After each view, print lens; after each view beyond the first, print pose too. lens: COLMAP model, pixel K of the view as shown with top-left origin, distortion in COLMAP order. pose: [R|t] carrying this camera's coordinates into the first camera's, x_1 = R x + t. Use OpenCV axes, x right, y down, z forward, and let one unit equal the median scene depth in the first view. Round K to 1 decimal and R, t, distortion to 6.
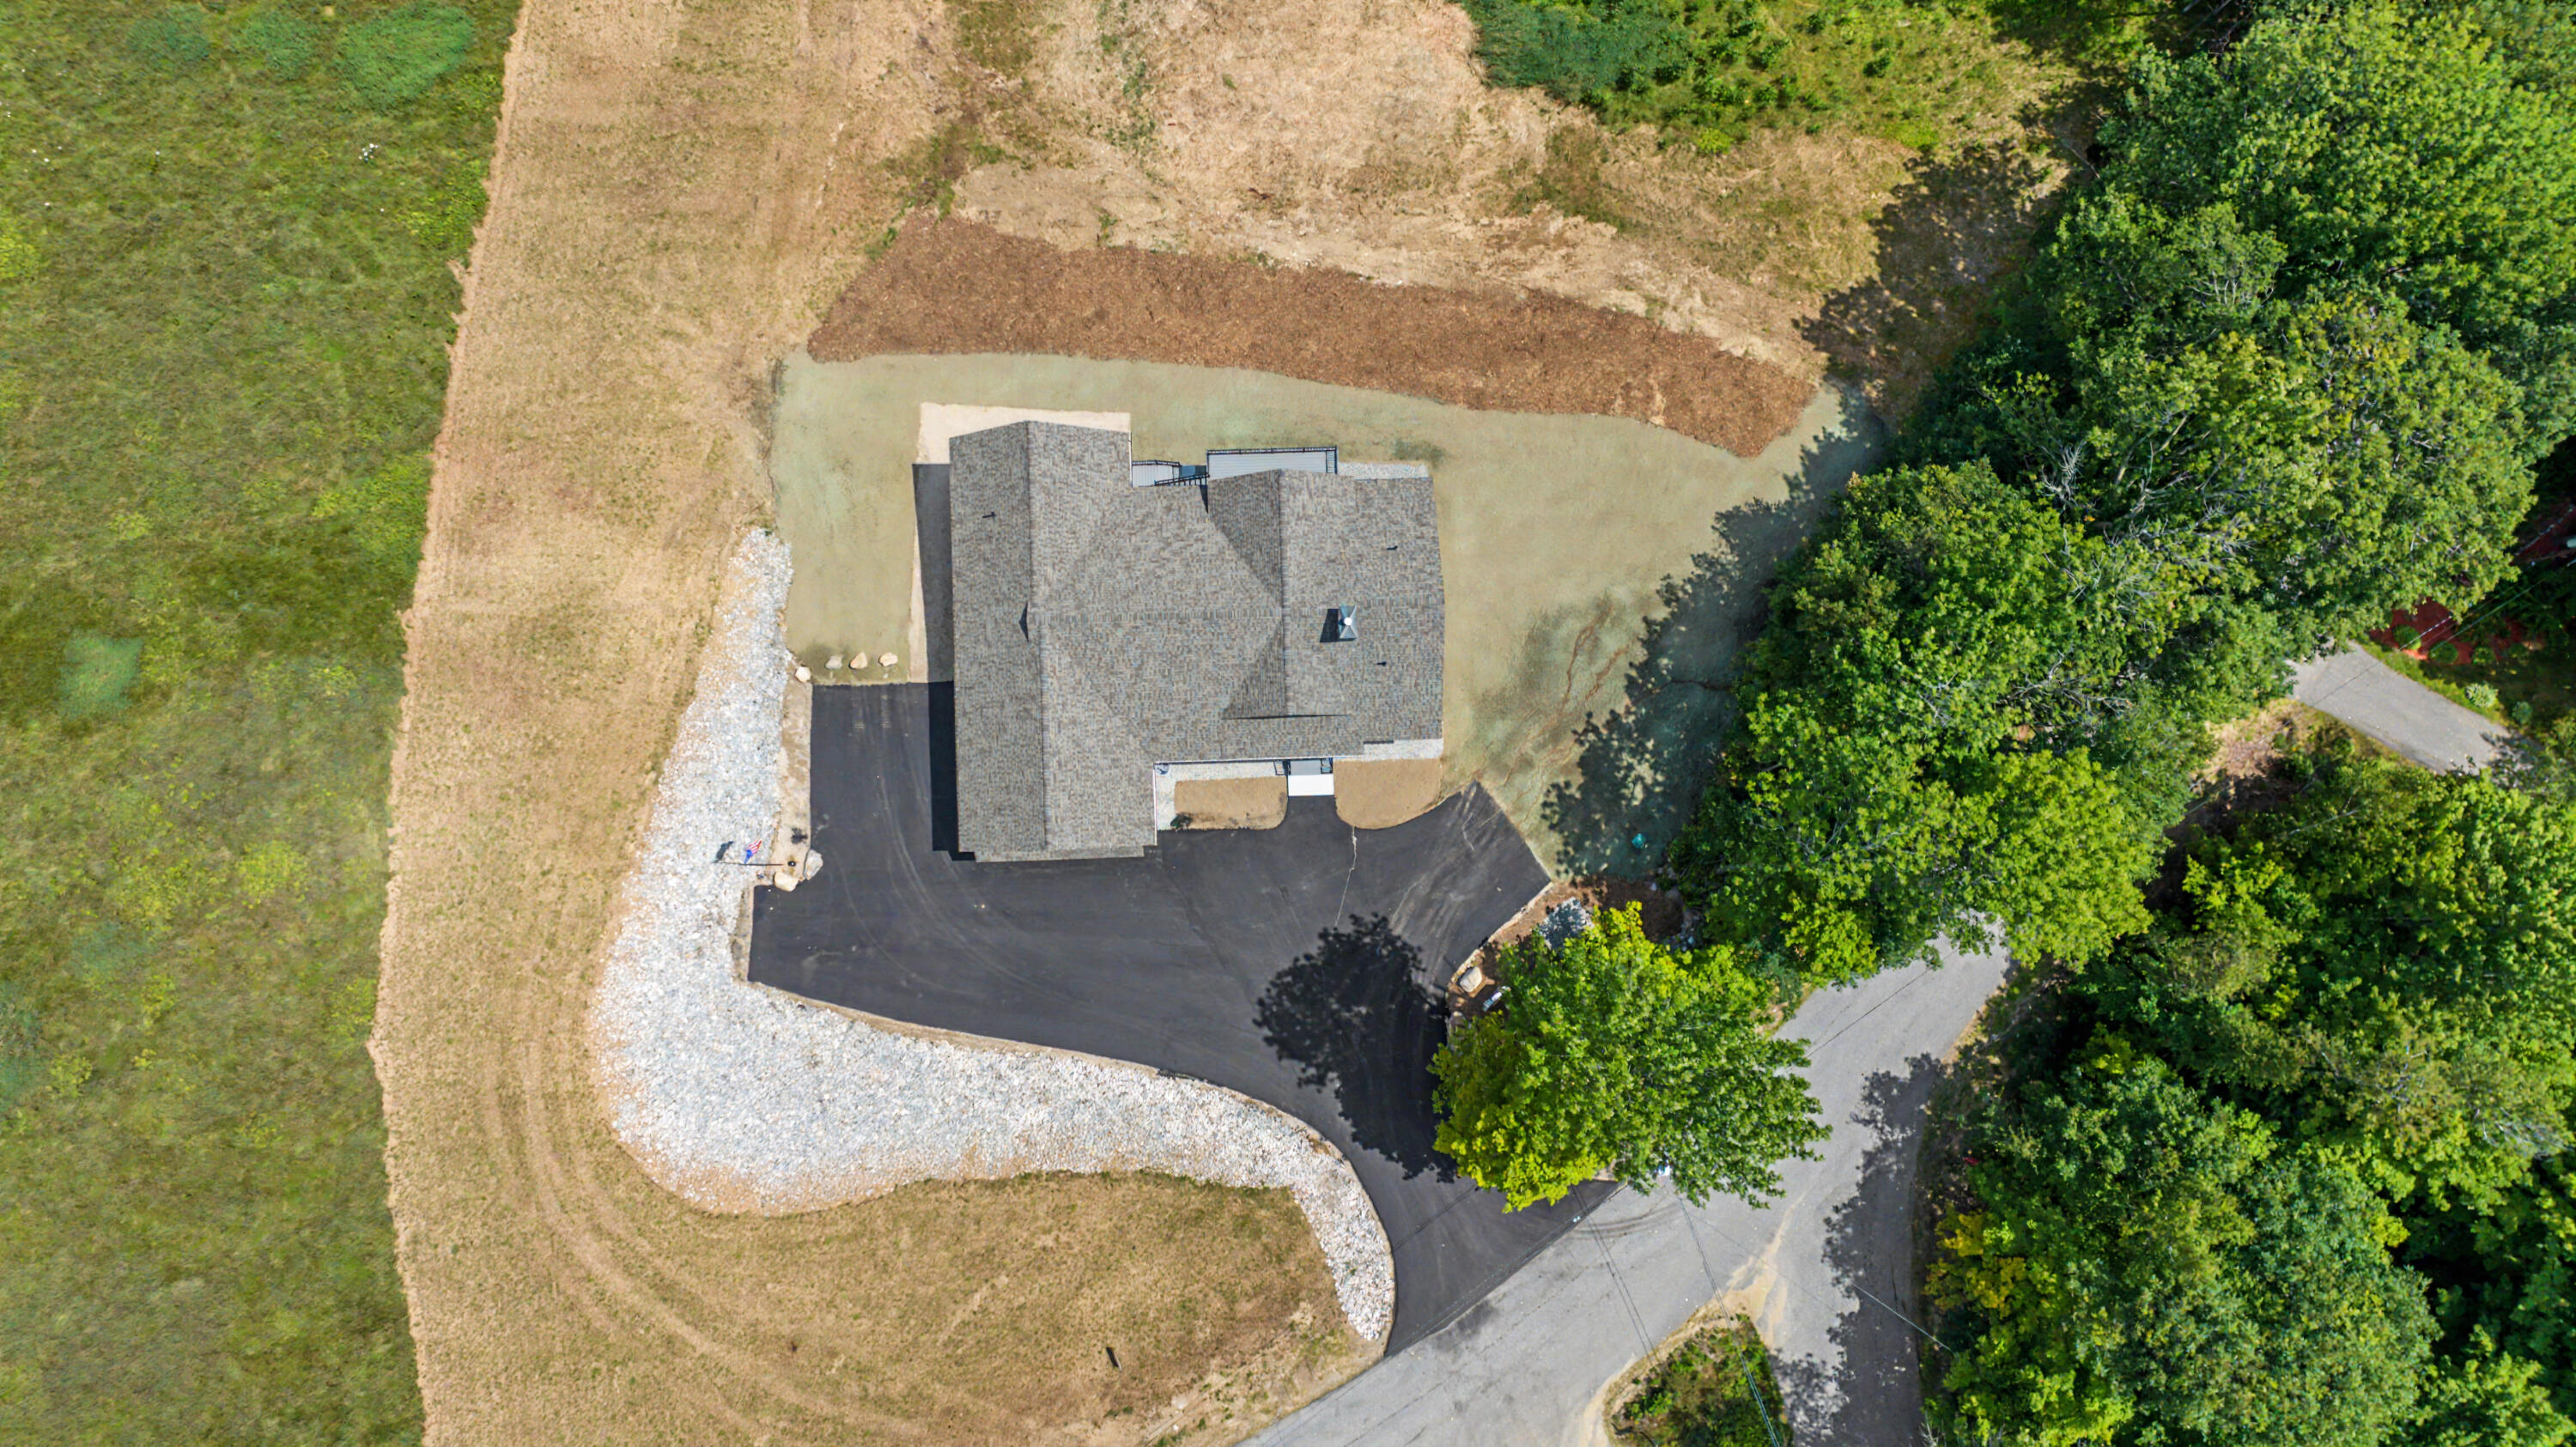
lens RADIAL K [[1813.8, 0, 1296.9], [0, 1813.8, 723.4], [0, 0, 1]] dist [-0.008735, -0.025263]
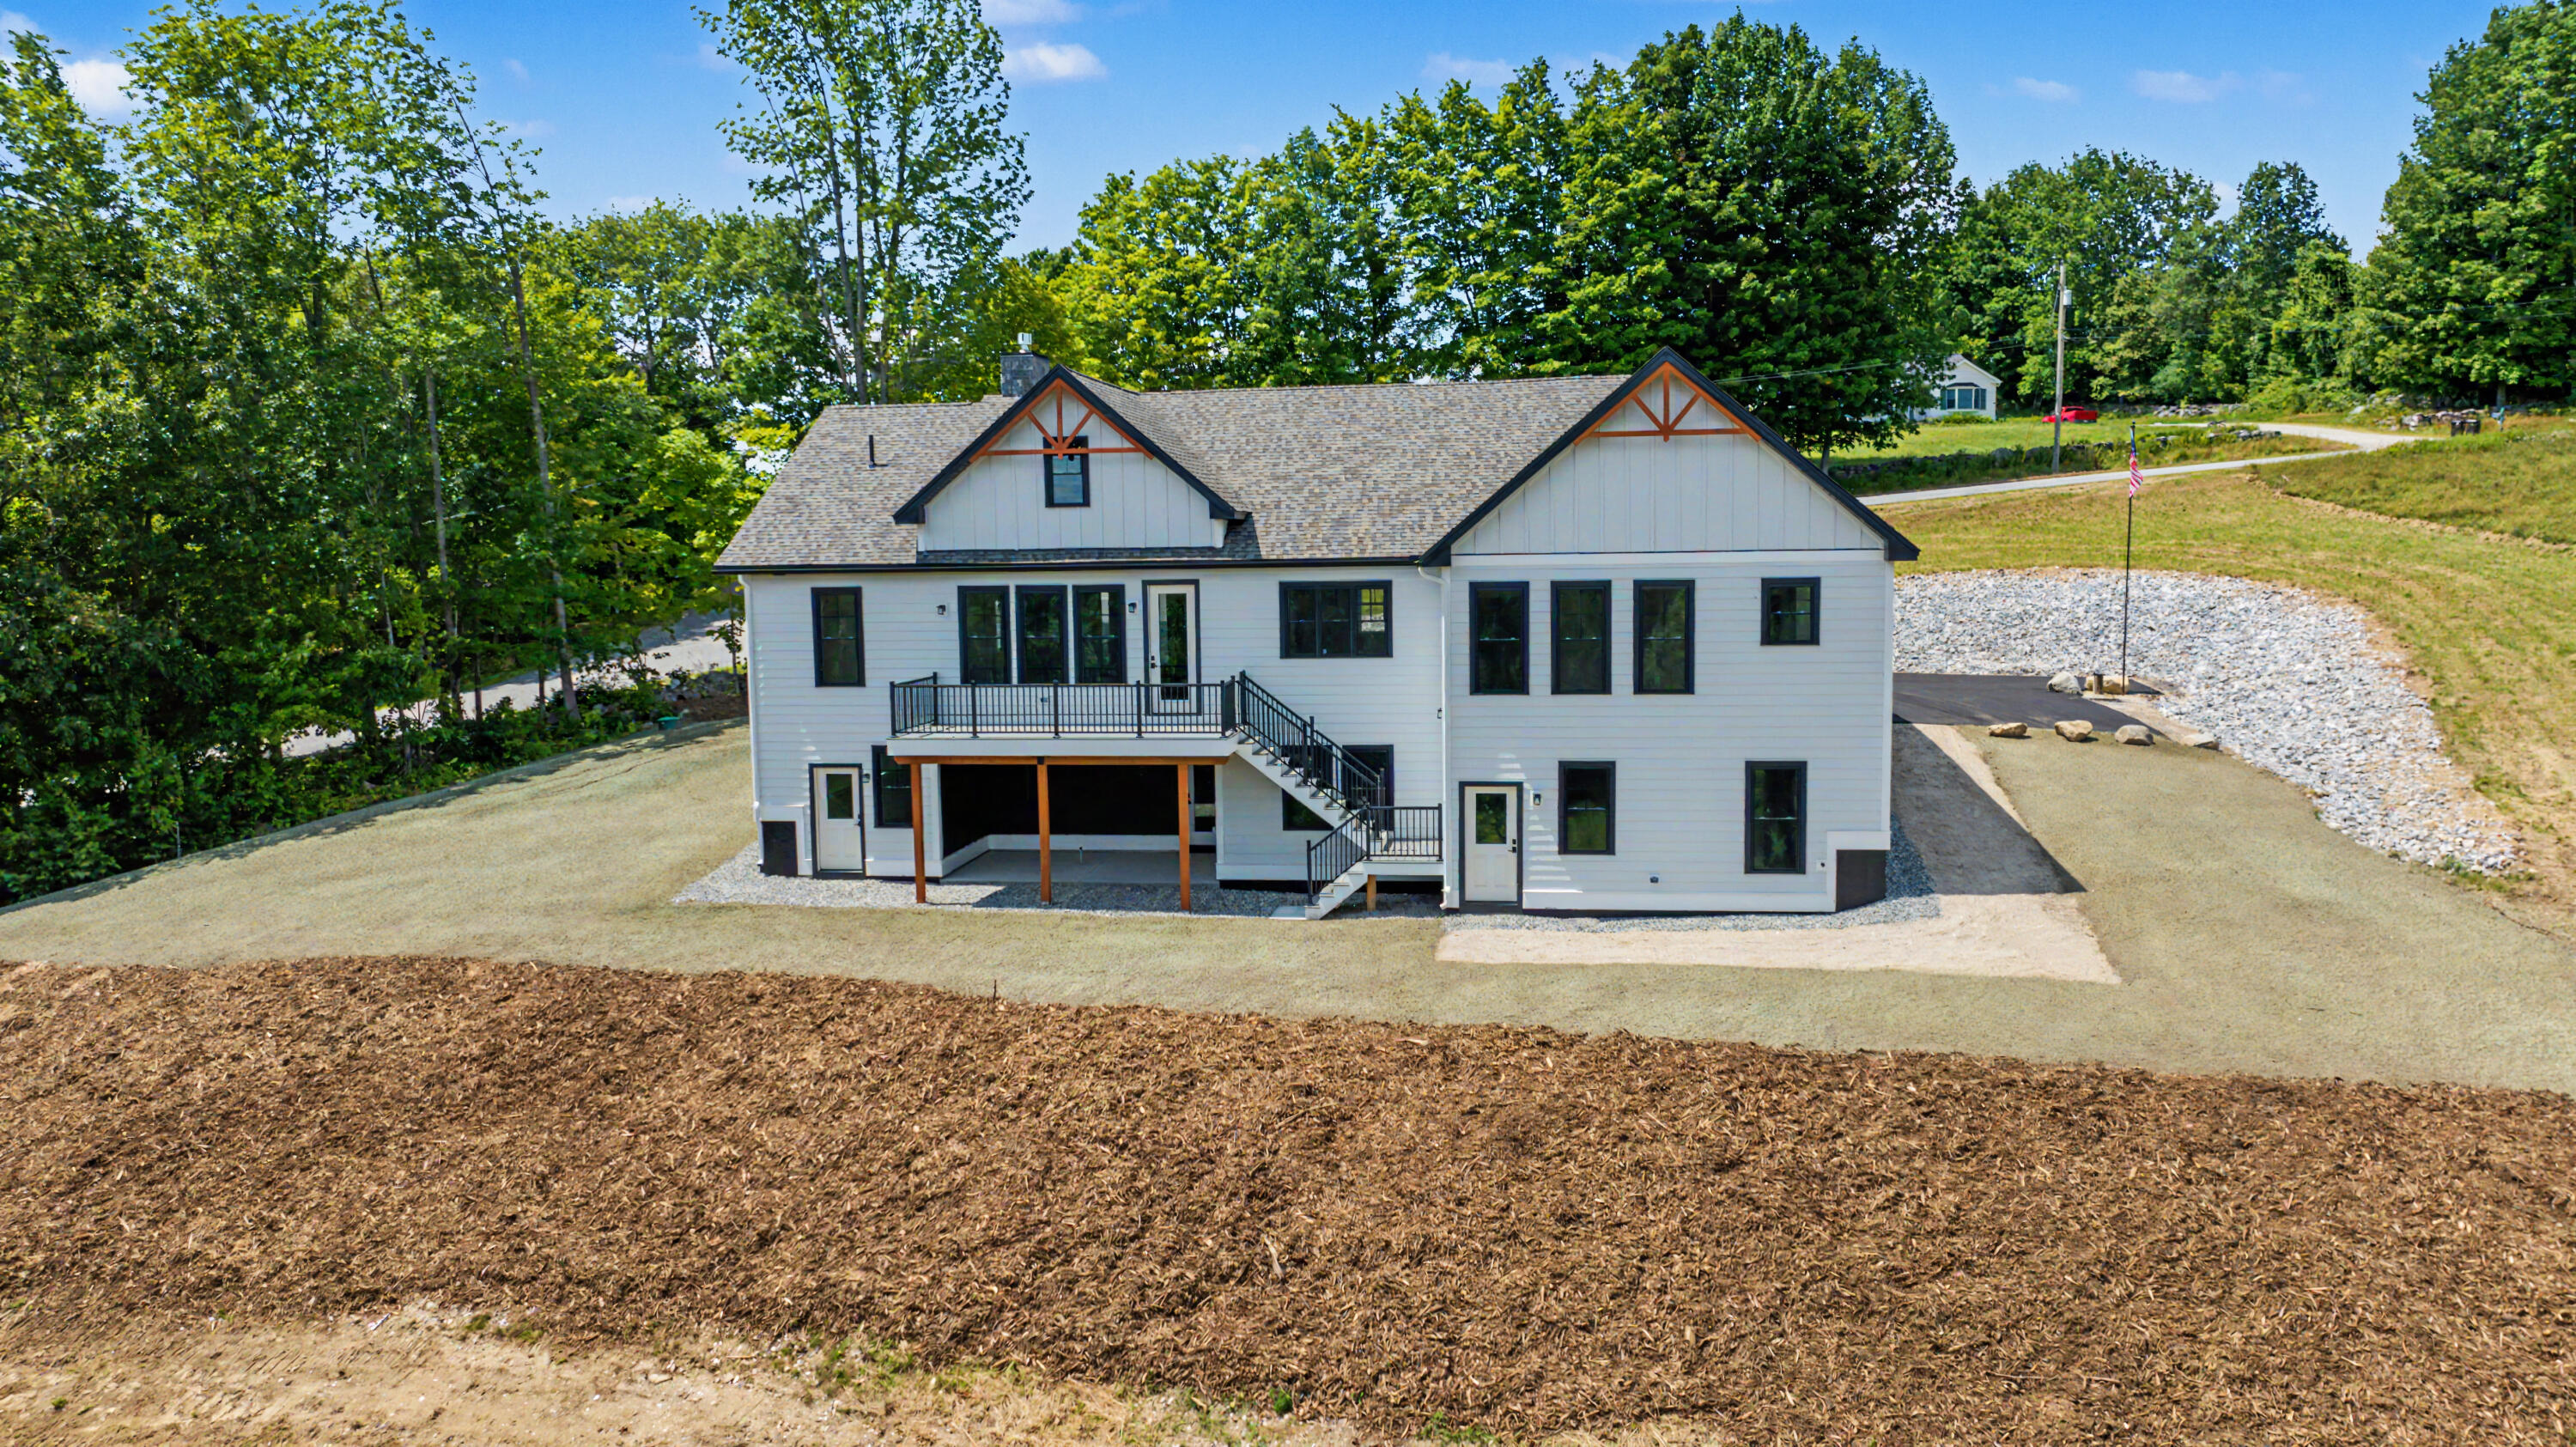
lens RADIAL K [[1811.3, 0, 1295.3], [0, 1811.3, 726.9], [0, 0, 1]] dist [-0.032192, 0.033623]
pose [[-0.985644, -0.017489, 0.167930, -0.121721], [0.168702, -0.062031, 0.983713, -0.494631], [-0.006787, 0.997921, 0.064091, 0.943248]]
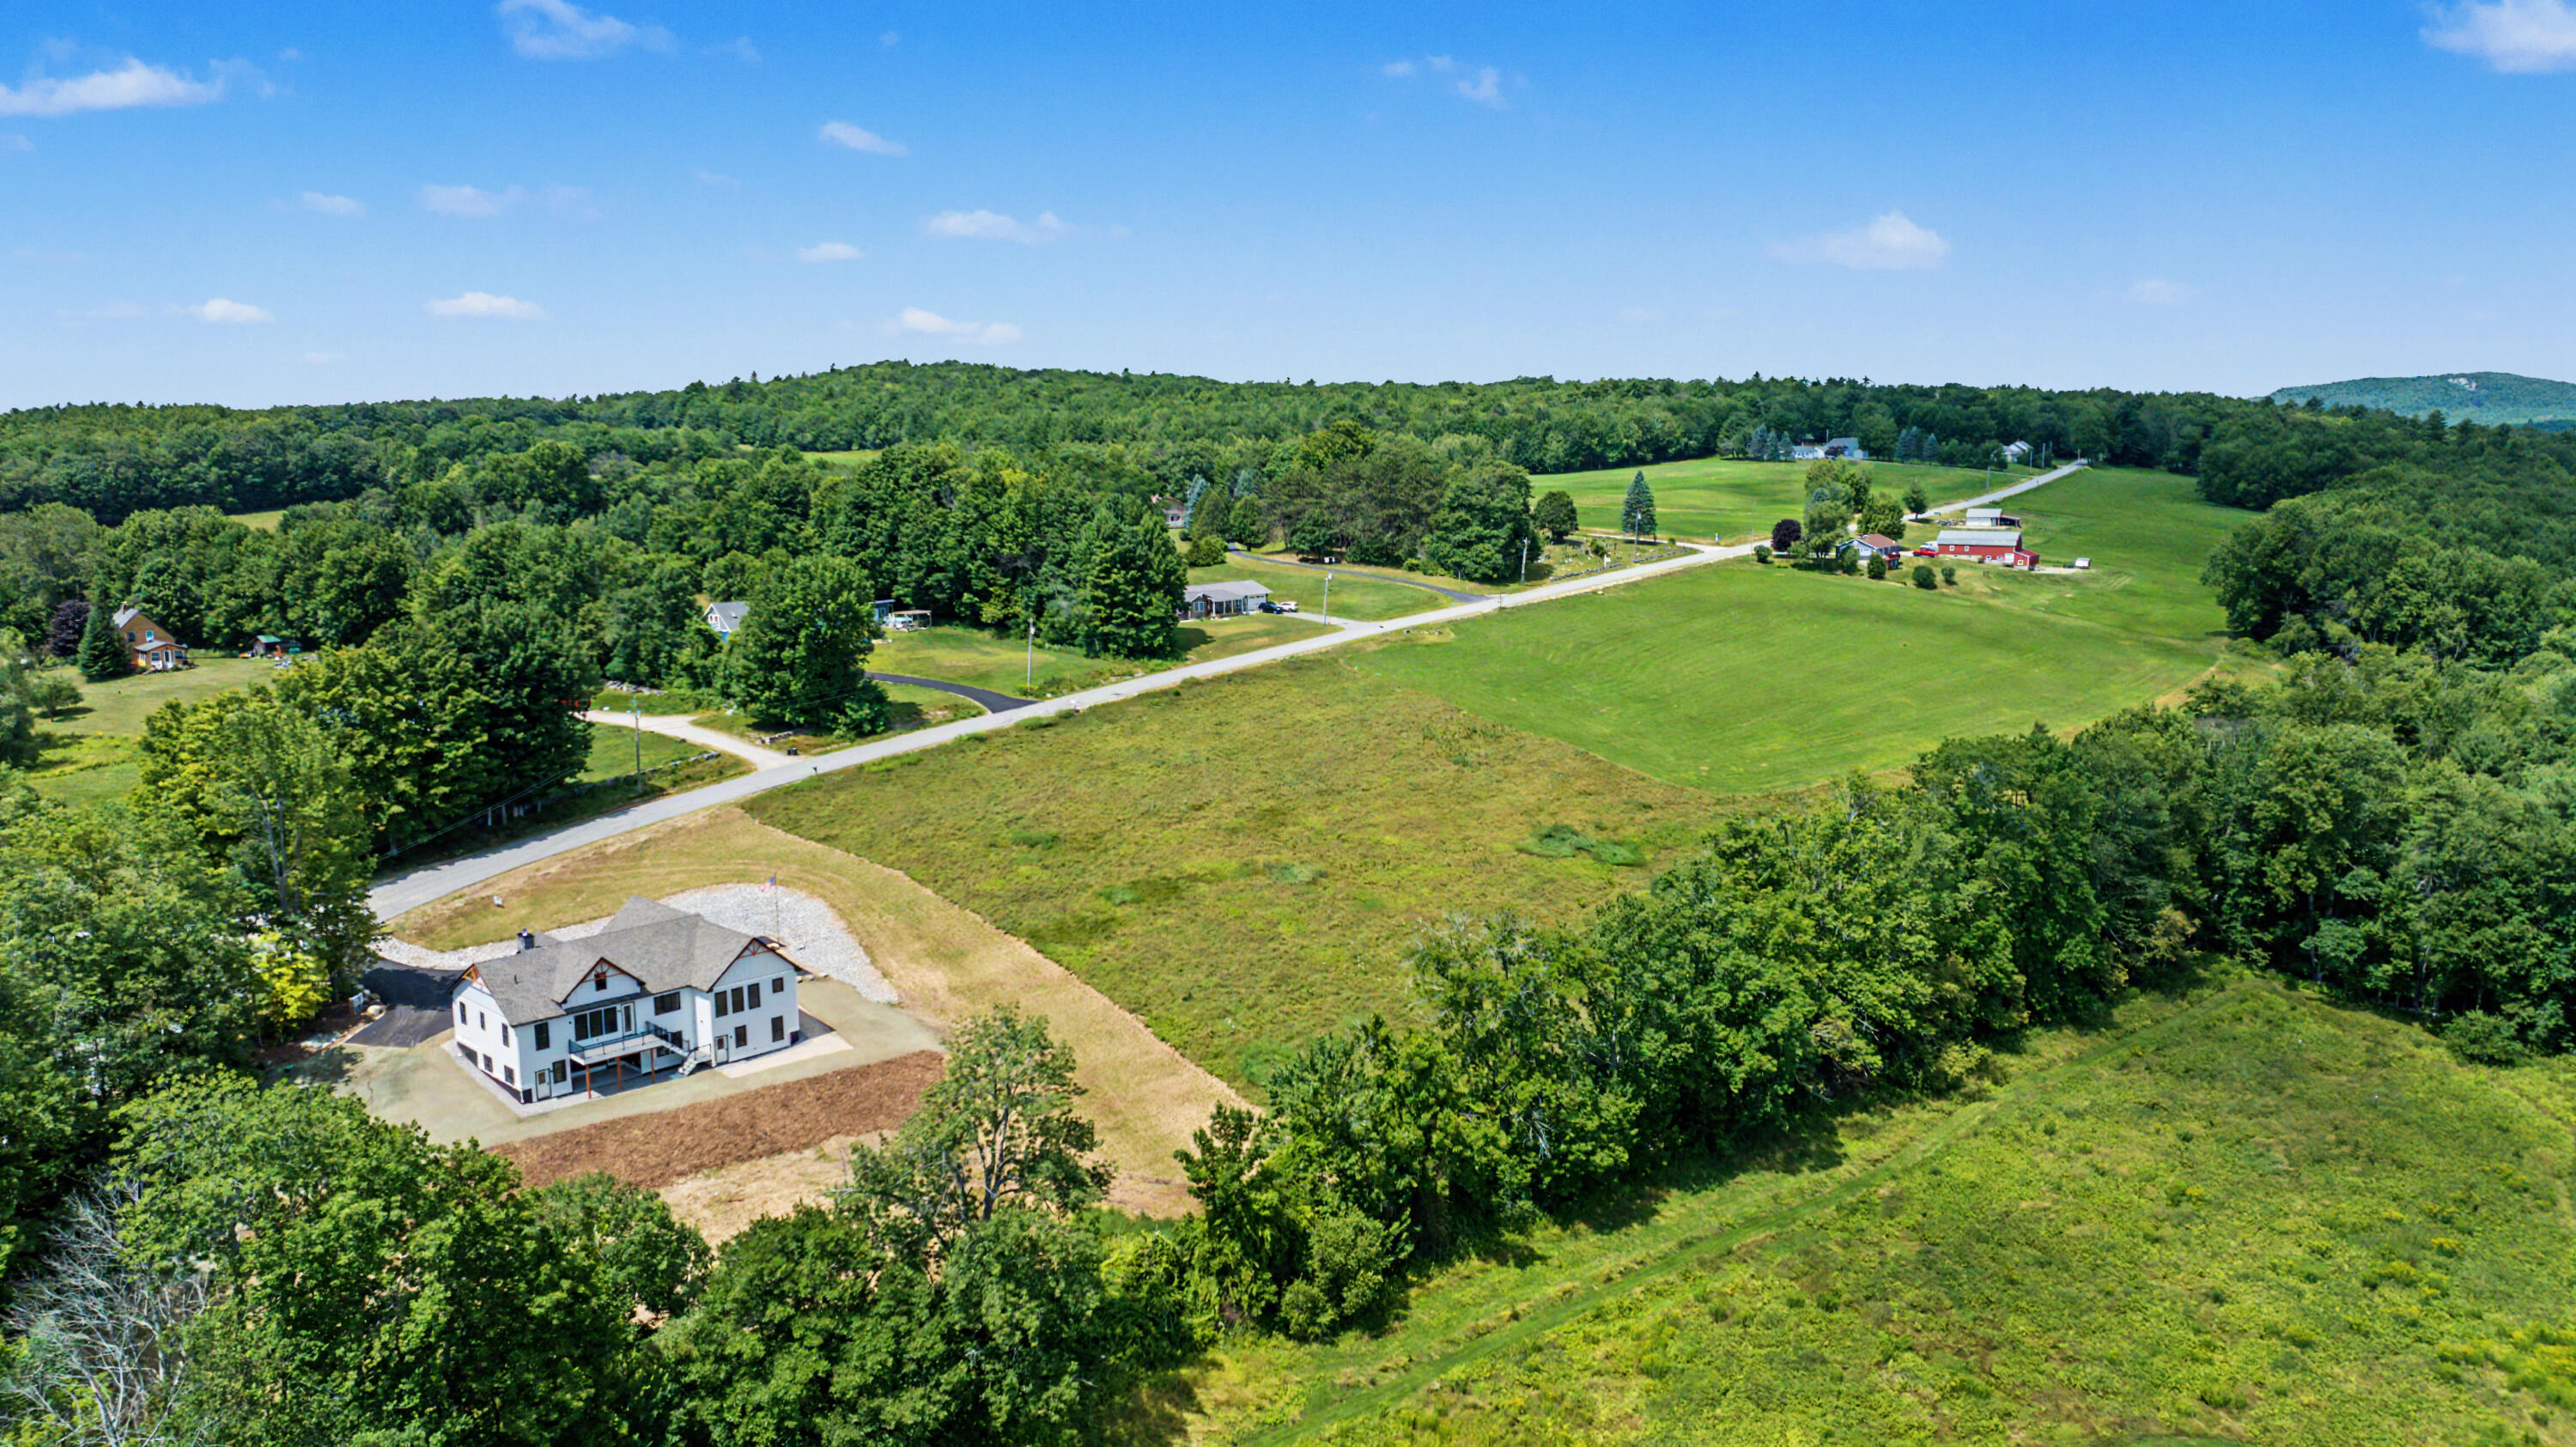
lens RADIAL K [[1813.8, 0, 1296.9], [0, 1813.8, 723.4], [0, 0, 1]] dist [-0.008735, -0.025263]
pose [[-0.714333, 0.092938, -0.693607, 0.601705], [-0.699373, -0.059935, 0.712240, -1.583059], [0.024623, 0.993866, 0.107812, 0.553233]]
